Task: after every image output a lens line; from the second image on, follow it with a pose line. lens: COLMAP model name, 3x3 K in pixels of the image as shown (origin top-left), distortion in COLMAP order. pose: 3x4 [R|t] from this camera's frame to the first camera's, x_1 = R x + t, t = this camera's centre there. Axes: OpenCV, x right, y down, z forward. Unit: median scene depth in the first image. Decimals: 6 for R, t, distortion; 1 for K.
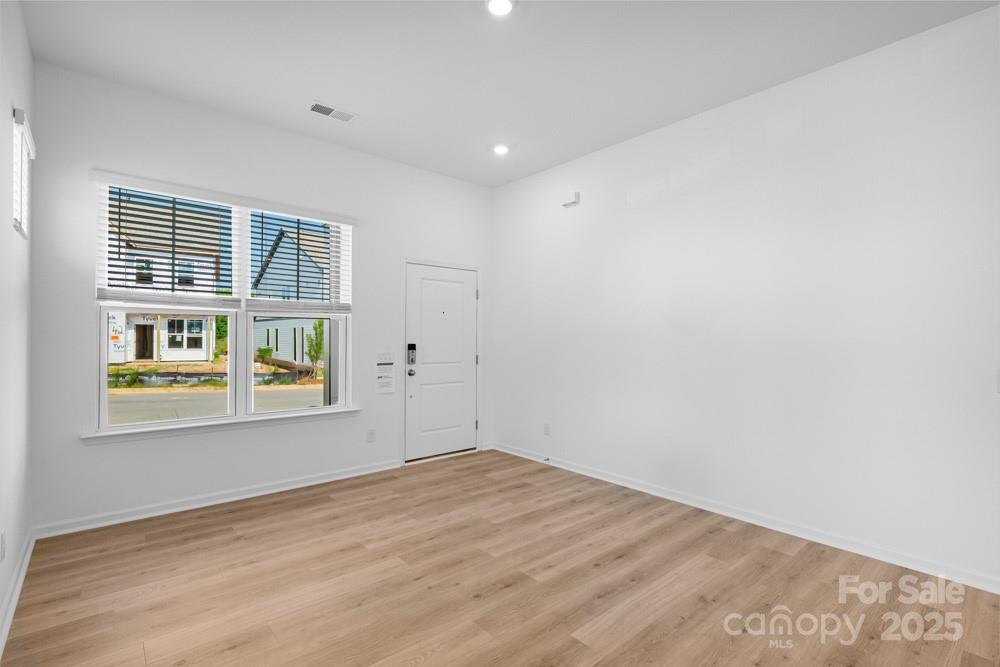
lens RADIAL K [[464.4, 0, 495.8], [0, 464.4, 333.1], [0, 0, 1]] dist [0.003497, -0.001052]
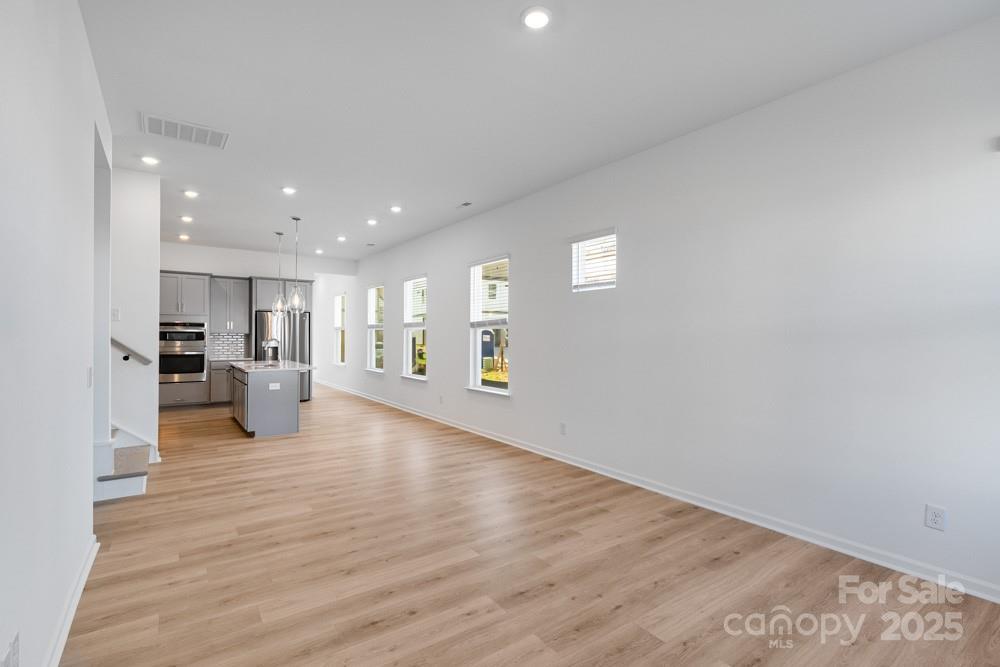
lens RADIAL K [[464.4, 0, 498.1], [0, 464.4, 335.7], [0, 0, 1]] dist [0.003497, -0.001052]
pose [[-0.996110, -0.012895, 0.087173, -0.003334], [-0.013598, 0.999880, -0.007477, 0.000260], [-0.087067, -0.008633, -0.996165, 1.389400]]
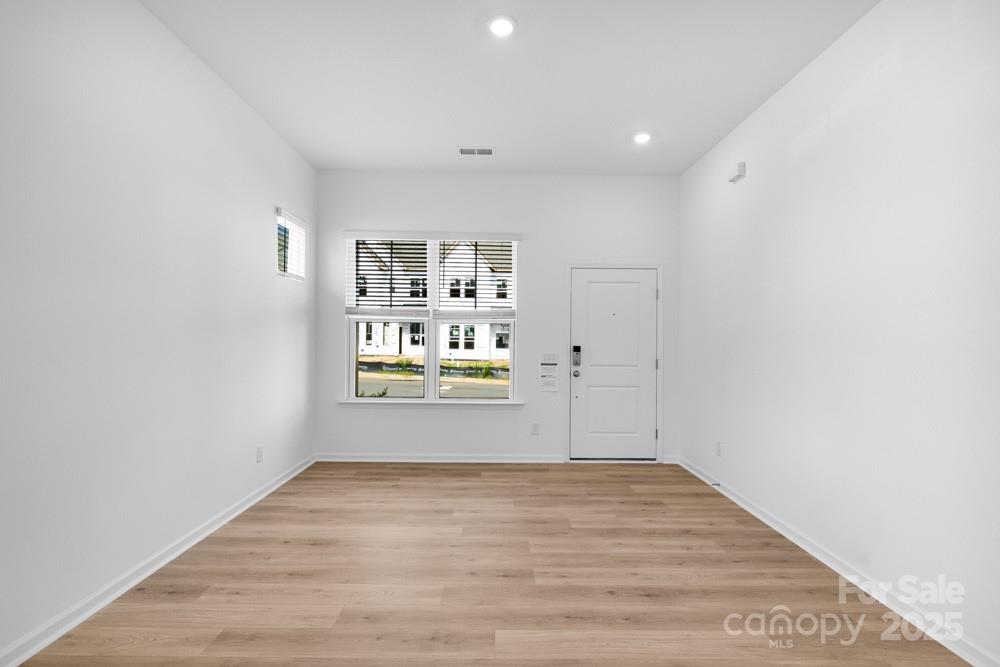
lens RADIAL K [[464.4, 0, 500.8], [0, 464.4, 333.5], [0, 0, 1]] dist [0.003497, -0.001052]
pose [[0.766104, -0.006694, -0.642681, 0.480804], [0.001897, 0.999965, -0.008154, 0.004806], [0.642713, 0.005027, 0.766090, 0.131460]]
